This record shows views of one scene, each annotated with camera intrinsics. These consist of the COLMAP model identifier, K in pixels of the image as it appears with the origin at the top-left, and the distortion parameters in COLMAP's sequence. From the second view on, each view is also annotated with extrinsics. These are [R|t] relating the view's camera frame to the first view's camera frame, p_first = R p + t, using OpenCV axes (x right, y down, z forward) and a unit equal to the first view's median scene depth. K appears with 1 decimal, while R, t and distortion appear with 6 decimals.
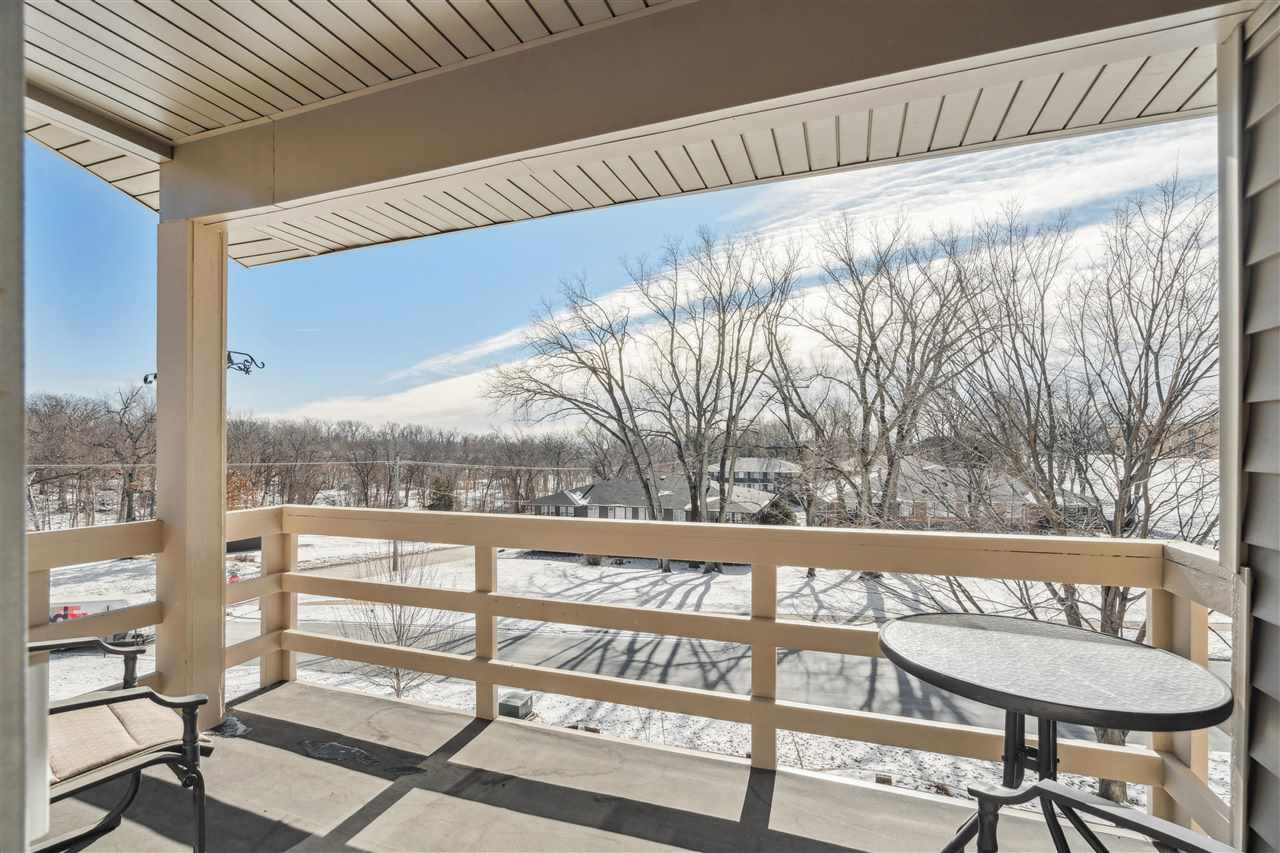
lens RADIAL K [[582.1, 0, 642.0], [0, 582.1, 439.3], [0, 0, 1]] dist [-0.005172, 0.000530]
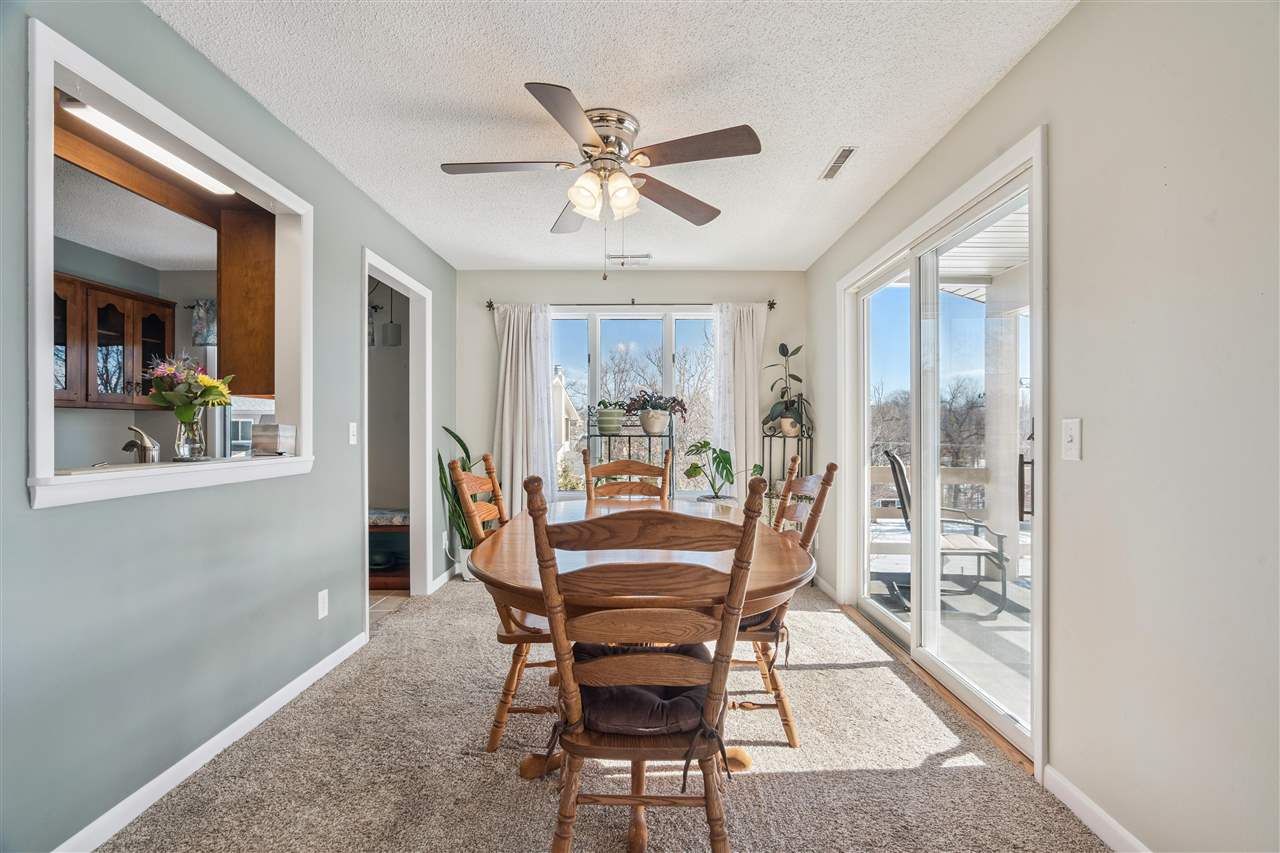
lens RADIAL K [[582.1, 0, 639.1], [0, 582.1, 428.6], [0, 0, 1]] dist [-0.005172, 0.000530]
pose [[0.342097, 0.003434, -0.939659, 0.607958], [0.005238, 0.999971, 0.005561, -0.008757], [0.939650, -0.006824, 0.342069, -0.769979]]
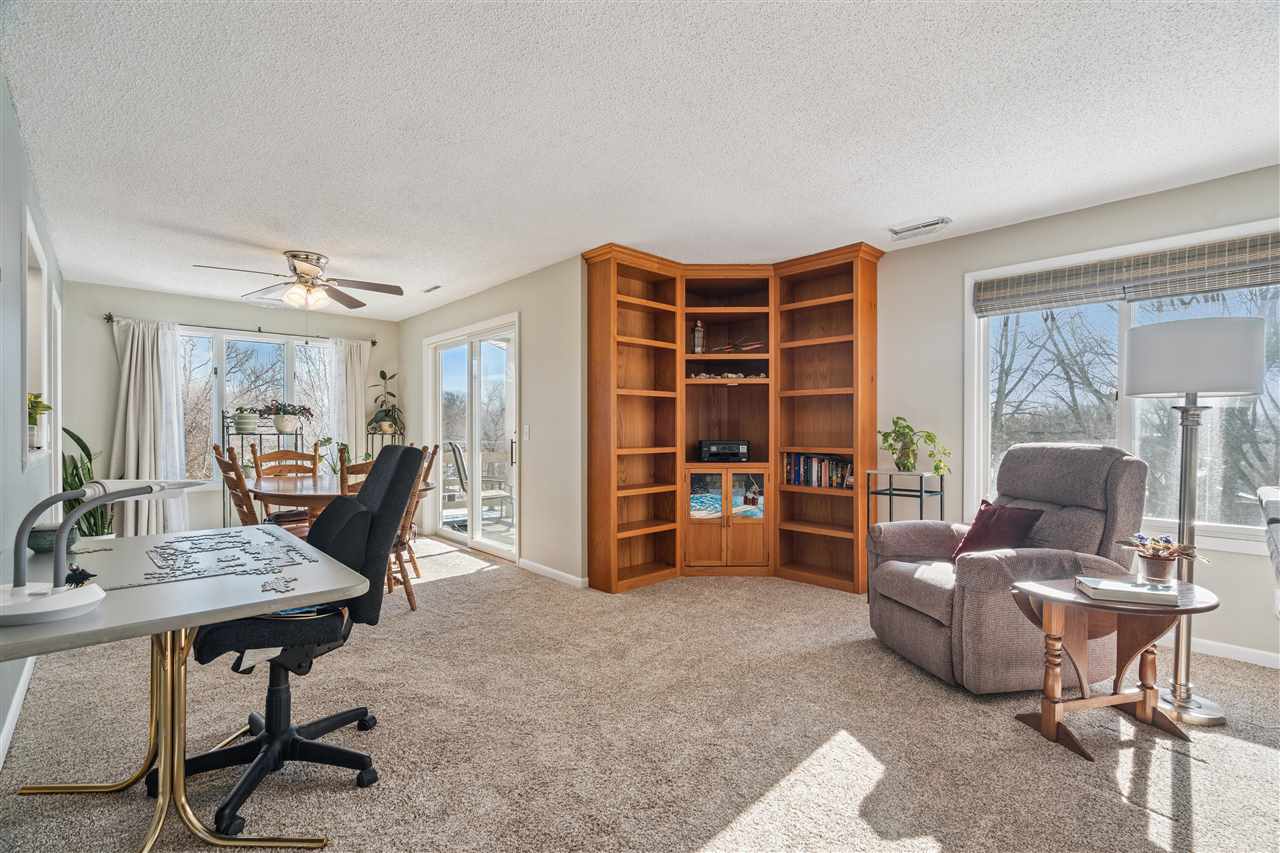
lens RADIAL K [[582.1, 0, 640.0], [0, 582.1, 427.4], [0, 0, 1]] dist [-0.005172, 0.000530]
pose [[0.889576, 0.003225, -0.456775, 1.380278], [-0.000090, 0.999976, 0.006886, -0.020767], [0.456786, -0.006085, 0.889556, -1.620552]]
